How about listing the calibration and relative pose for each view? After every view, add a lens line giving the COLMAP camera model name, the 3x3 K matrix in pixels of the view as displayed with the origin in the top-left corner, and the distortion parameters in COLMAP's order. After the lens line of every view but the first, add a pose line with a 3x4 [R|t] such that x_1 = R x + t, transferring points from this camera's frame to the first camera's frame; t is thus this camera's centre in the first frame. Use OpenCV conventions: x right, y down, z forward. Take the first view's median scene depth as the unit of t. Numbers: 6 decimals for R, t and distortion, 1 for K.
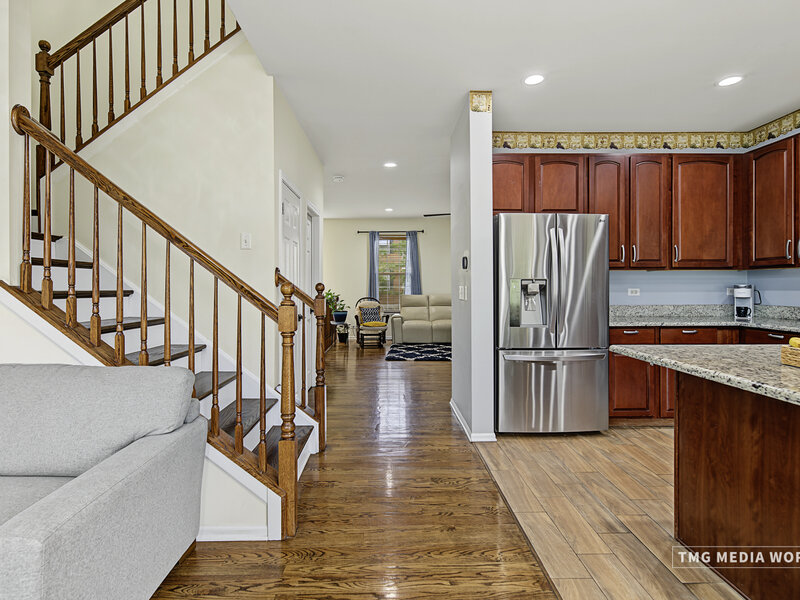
lens RADIAL K [[415.5, 0, 390.9], [0, 415.5, 289.1], [0, 0, 1]] dist [0.002706, 0.000159]
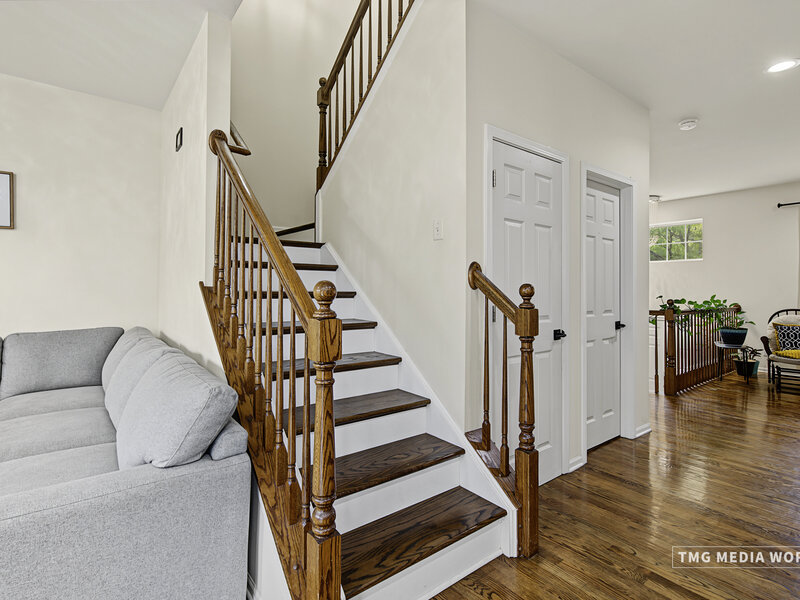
lens RADIAL K [[409.2, 0, 398.2], [0, 409.2, 284.2], [0, 0, 1]] dist [-0.000605, -0.000128]
pose [[0.603066, -0.004226, -0.797680, 0.207415], [-0.012101, 0.999822, -0.014446, -0.002503], [0.797599, 0.018365, 0.602908, 0.487162]]
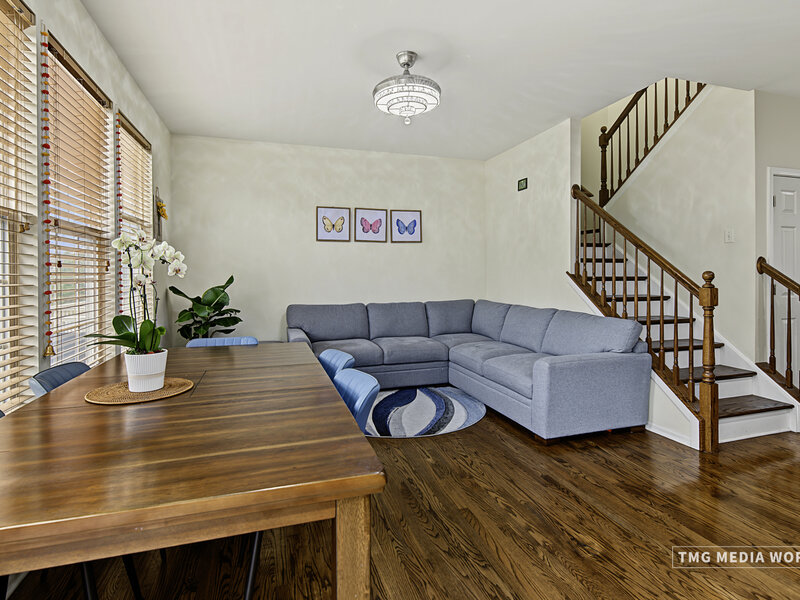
lens RADIAL K [[422.7, 0, 399.4], [0, 422.7, 276.8], [0, 0, 1]] dist [0.004436, 0.001130]
pose [[0.293252, 0.003164, -0.956030, 0.545518], [-0.000250, 0.999995, 0.003233, -0.000469], [0.956035, -0.000709, 0.293251, -0.274090]]
